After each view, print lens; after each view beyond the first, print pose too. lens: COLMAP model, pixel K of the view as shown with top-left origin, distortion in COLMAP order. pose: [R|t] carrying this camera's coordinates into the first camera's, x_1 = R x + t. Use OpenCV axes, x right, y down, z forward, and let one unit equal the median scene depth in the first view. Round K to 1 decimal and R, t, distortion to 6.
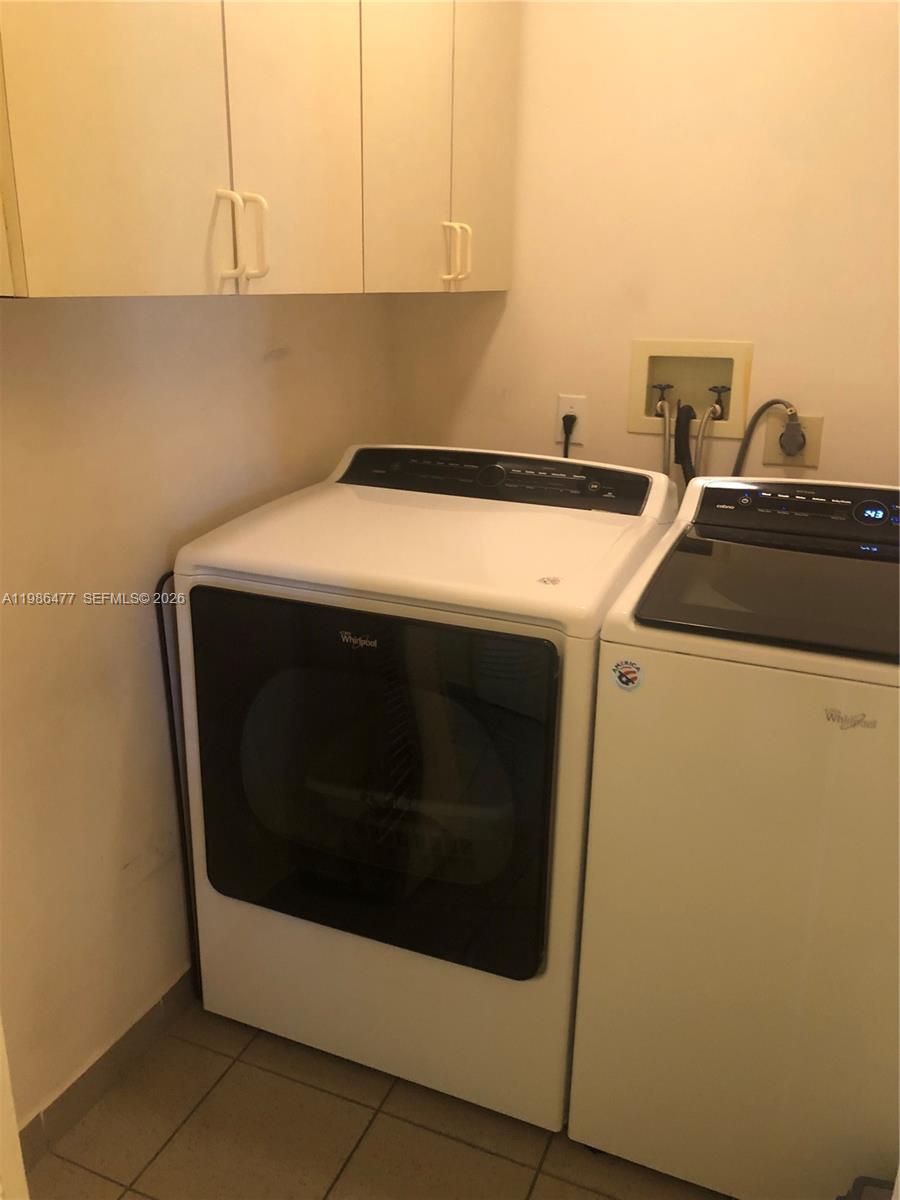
lens RADIAL K [[993.0, 0, 448.5], [0, 993.0, 596.9], [0, 0, 1]] dist [0.039694, -0.046820]
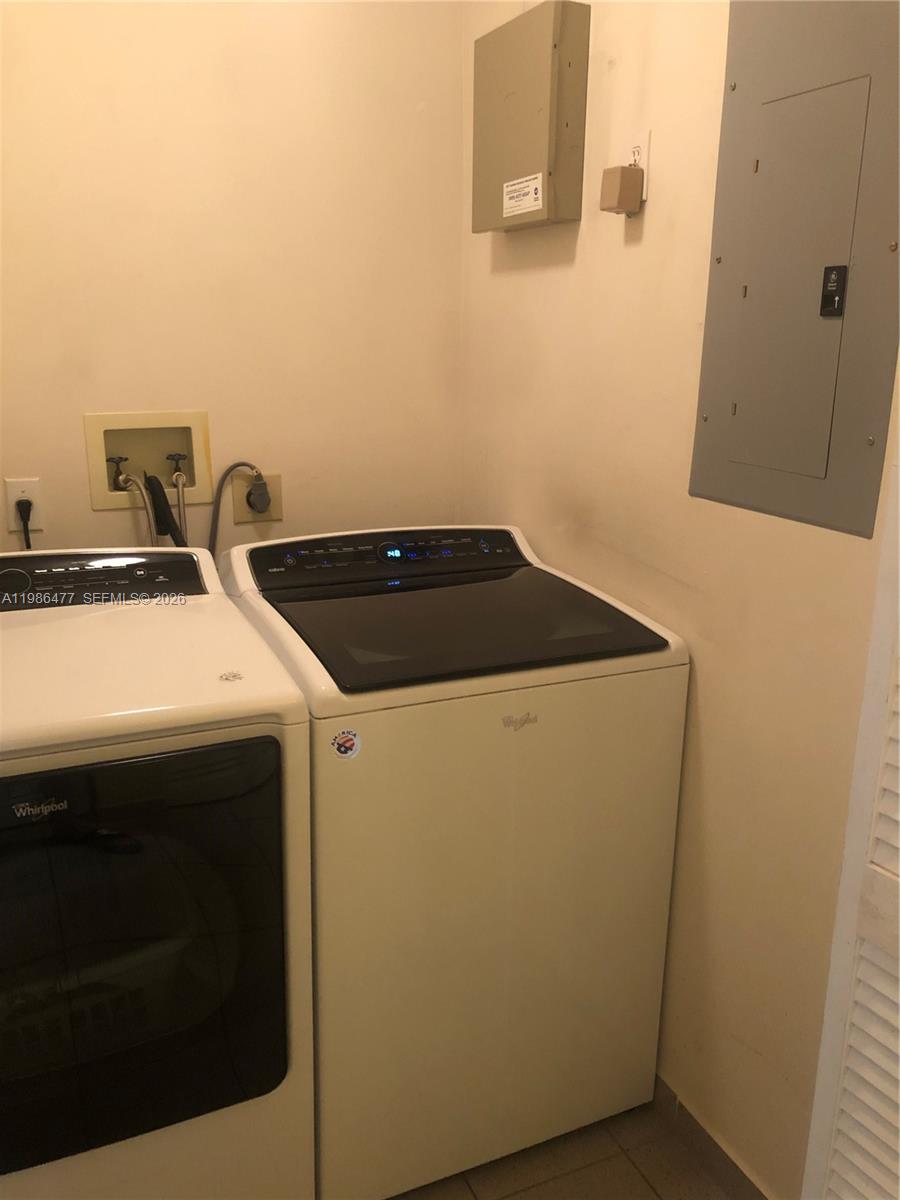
lens RADIAL K [[993.0, 0, 449.9], [0, 993.0, 604.1], [0, 0, 1]] dist [0.039694, -0.046820]
pose [[0.660265, -0.203860, 0.722836, -0.319776], [0.221589, 0.972489, 0.071863, -0.077959], [-0.717599, 0.112724, 0.687273, 0.128470]]
